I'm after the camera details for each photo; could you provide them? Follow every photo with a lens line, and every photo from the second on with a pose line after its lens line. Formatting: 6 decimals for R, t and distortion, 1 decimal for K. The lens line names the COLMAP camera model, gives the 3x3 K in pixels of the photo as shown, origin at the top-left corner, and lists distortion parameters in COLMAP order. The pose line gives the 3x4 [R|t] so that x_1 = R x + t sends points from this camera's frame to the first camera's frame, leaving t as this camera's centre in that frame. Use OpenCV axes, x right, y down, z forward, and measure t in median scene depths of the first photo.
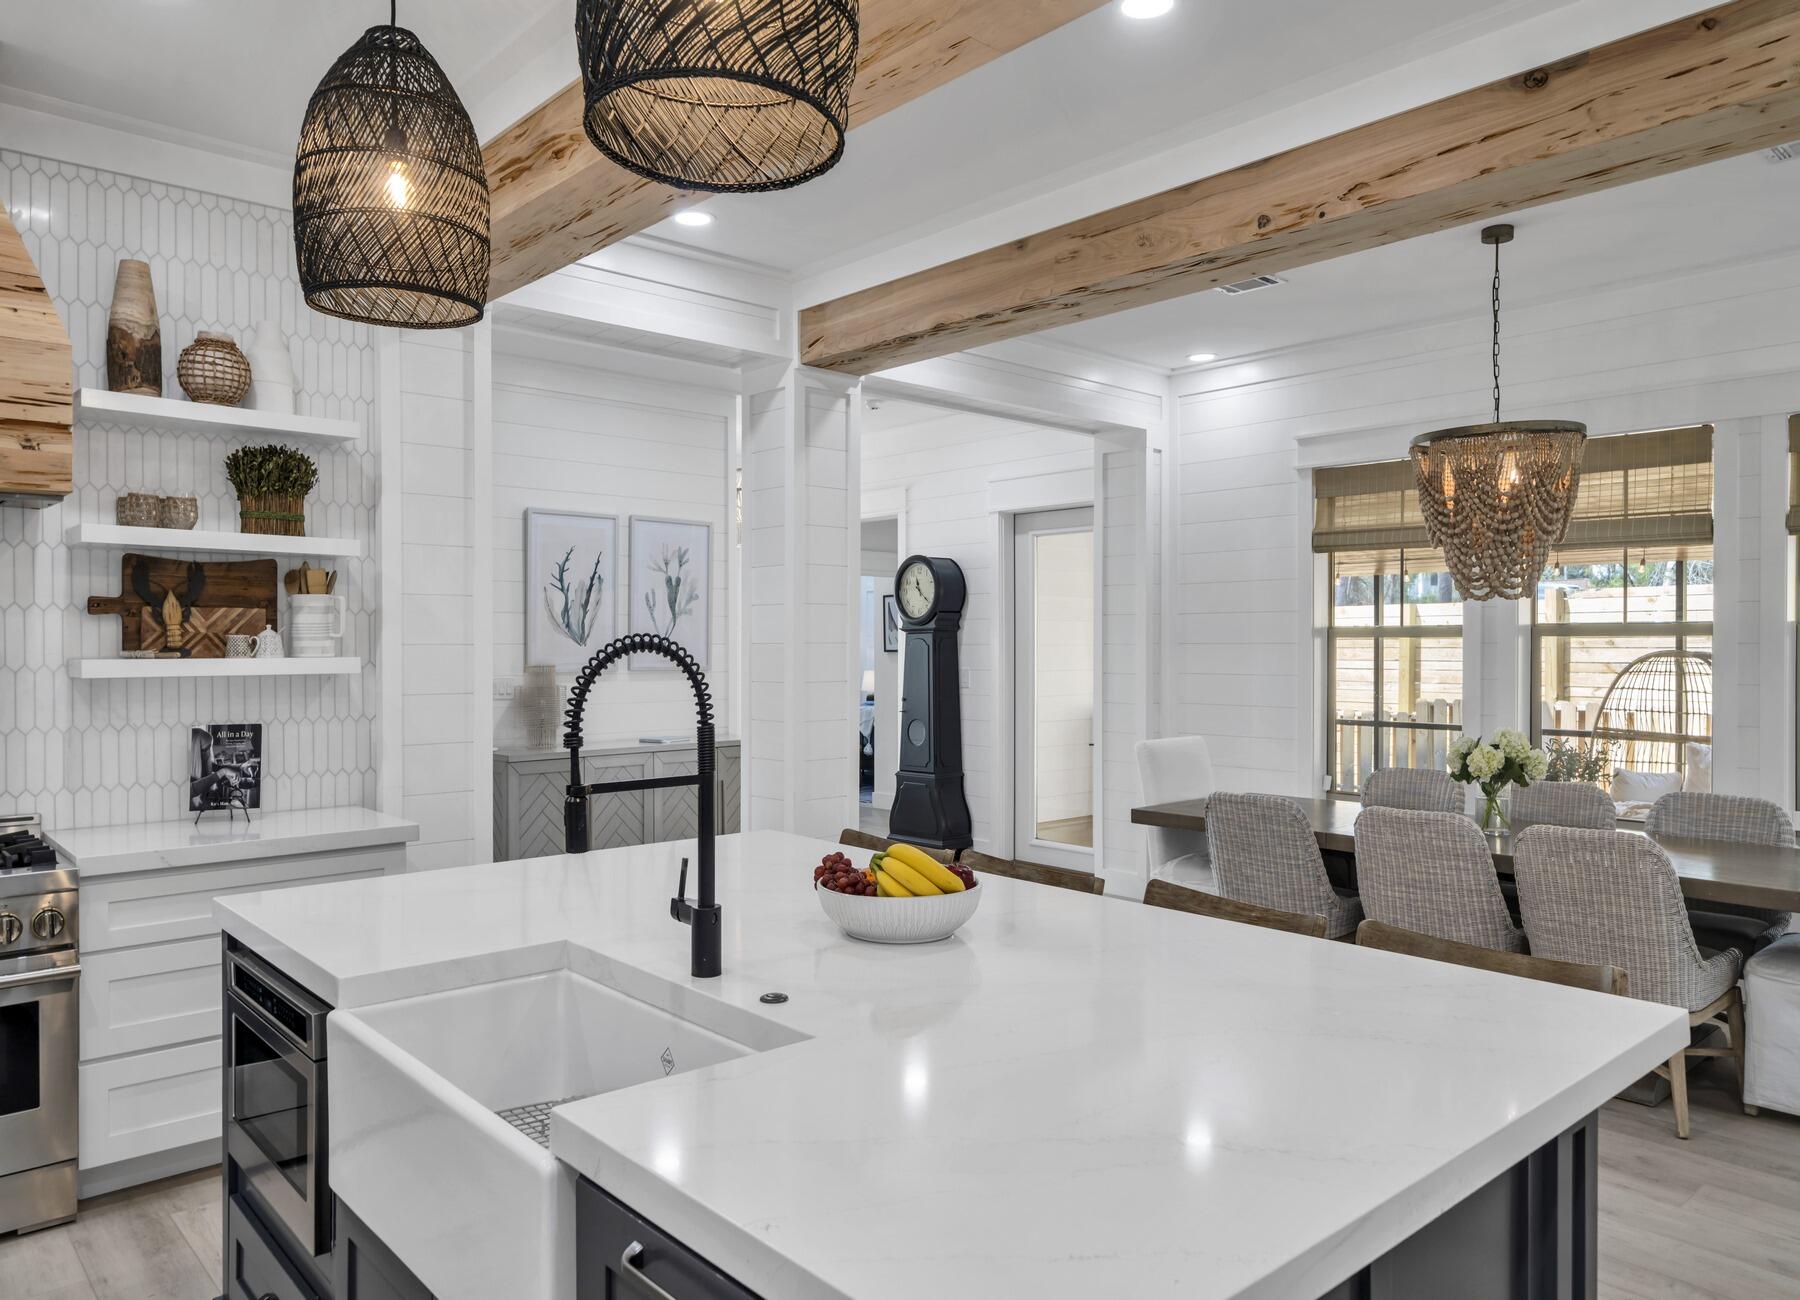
lens RADIAL K [[1190.1, 0, 897.3], [0, 1190.1, 648.9], [0, 0, 1]] dist [-0.003803, -0.002351]
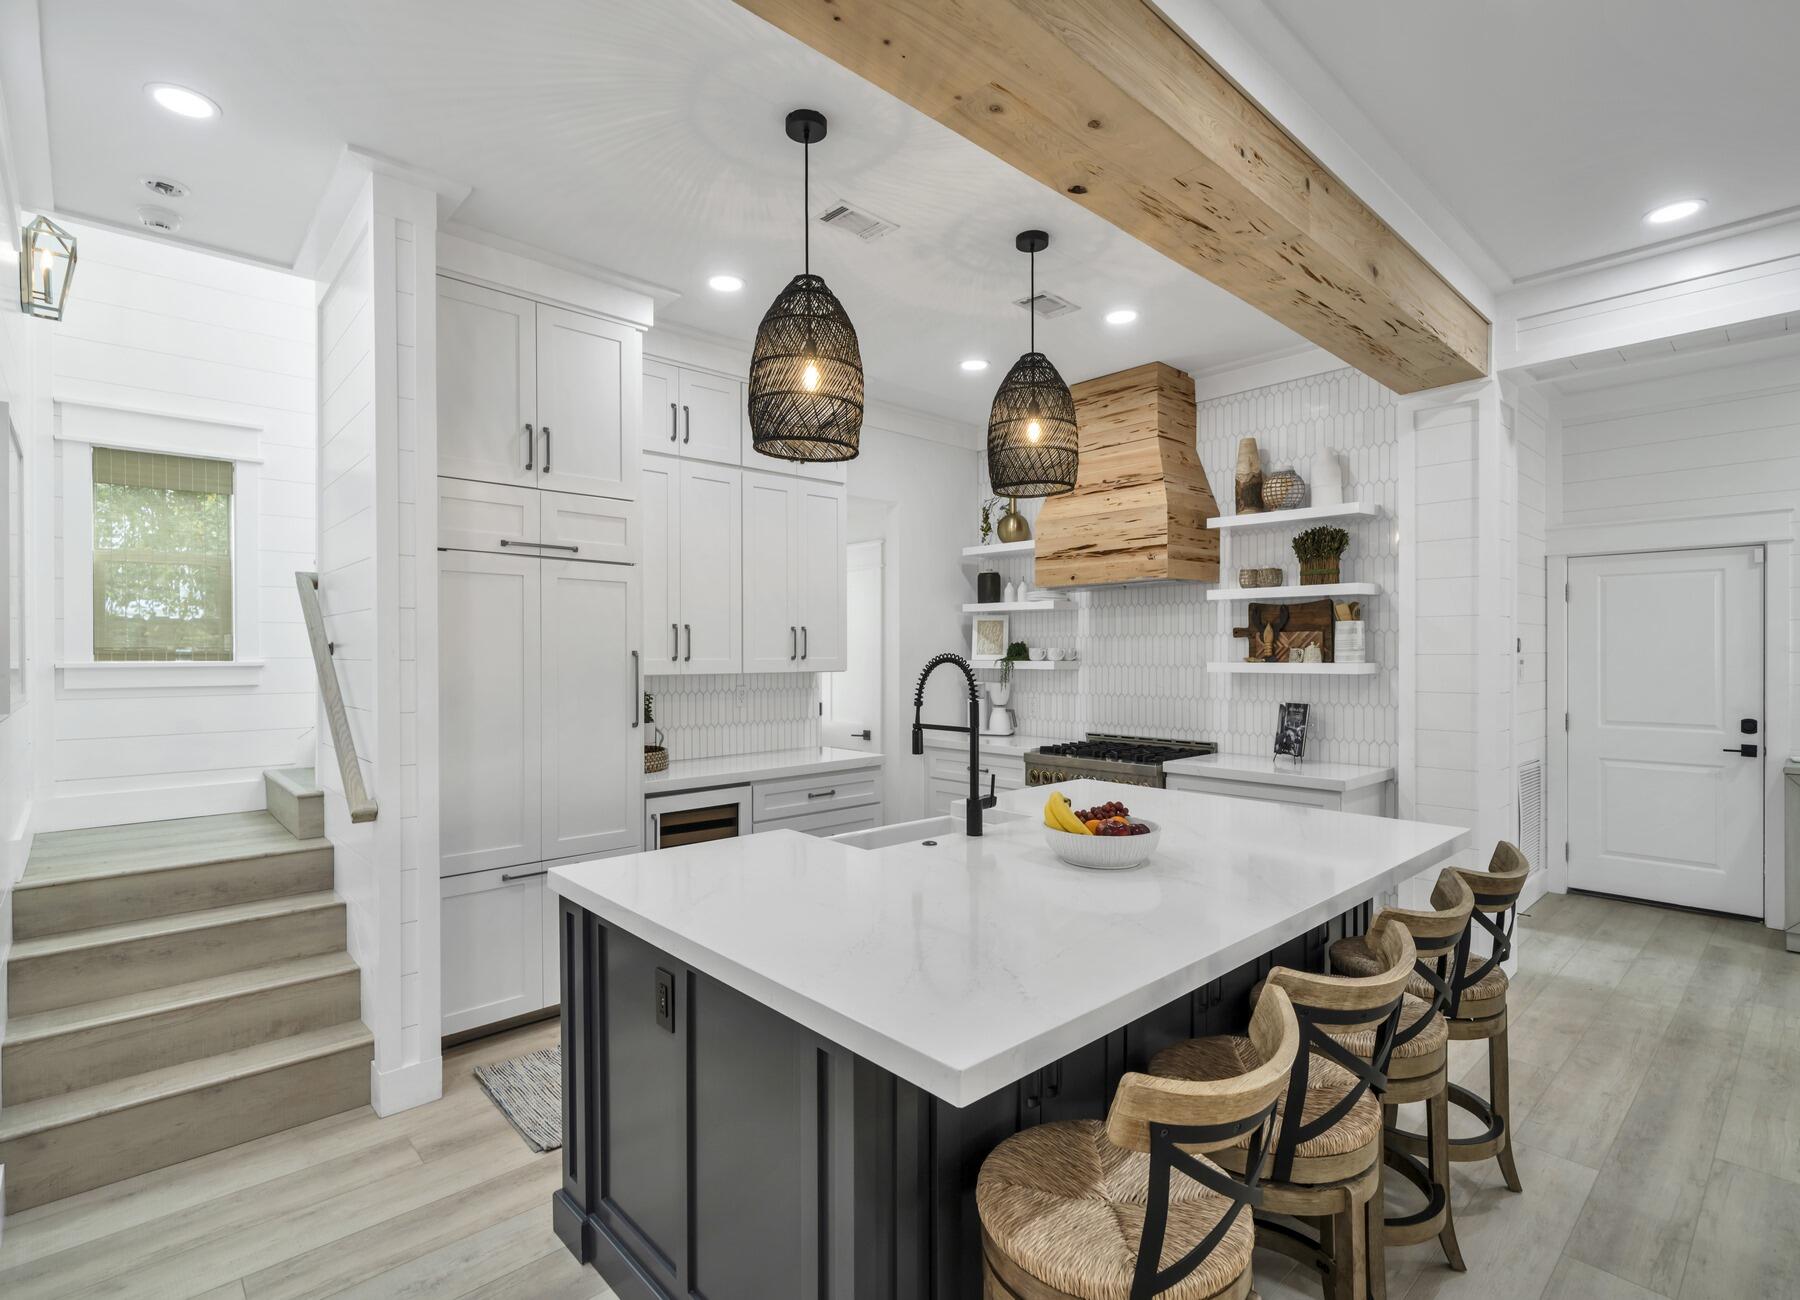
lens RADIAL K [[855.7, 0, 890.7], [0, 855.7, 648.1], [0, 0, 1]] dist [0.001802, 0.000138]
pose [[0.005660, -0.000897, -0.999984, 0.619147], [-0.001358, 0.999999, -0.000905, -0.010642], [0.999983, 0.001363, 0.005659, 0.445020]]
